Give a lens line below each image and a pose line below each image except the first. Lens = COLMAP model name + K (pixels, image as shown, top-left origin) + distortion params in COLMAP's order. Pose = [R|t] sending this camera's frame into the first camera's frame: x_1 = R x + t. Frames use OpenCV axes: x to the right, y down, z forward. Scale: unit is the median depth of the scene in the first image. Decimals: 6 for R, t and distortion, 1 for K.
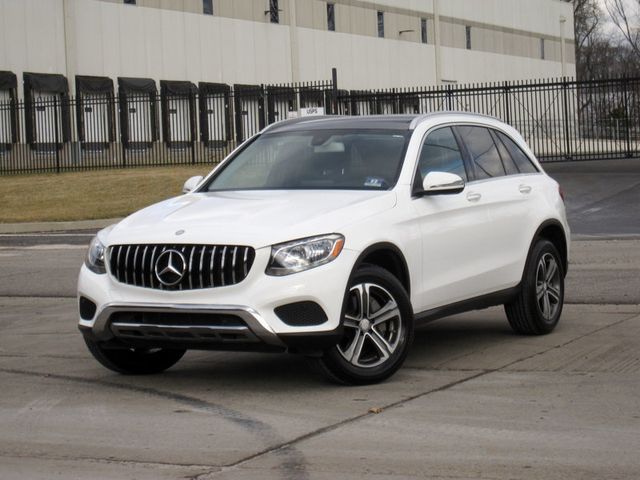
lens RADIAL K [[1752.0, 0, 320.6], [0, 1752.0, 239.5], [0, 0, 1]] dist [-0.053911, -0.215647]
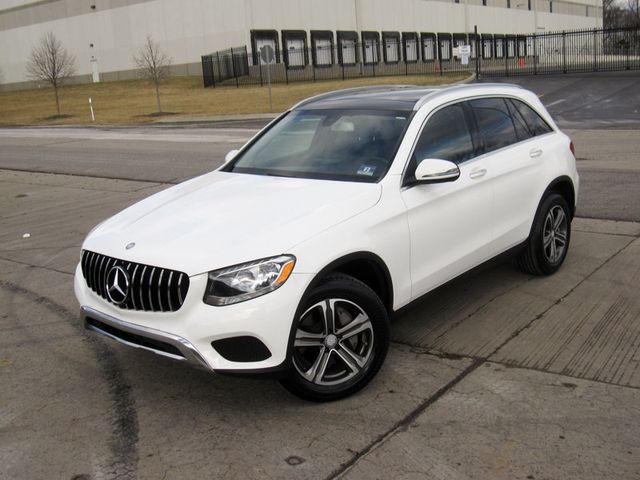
lens RADIAL K [[739.3, 0, 320.3], [0, 739.3, 240.6], [0, 0, 1]] dist [-0.082726, 0.039518]
pose [[0.976729, 0.024554, -0.213065, 0.095729], [0.015743, 0.982538, 0.185397, -0.072205], [0.213897, -0.184437, 0.959287, 0.587013]]
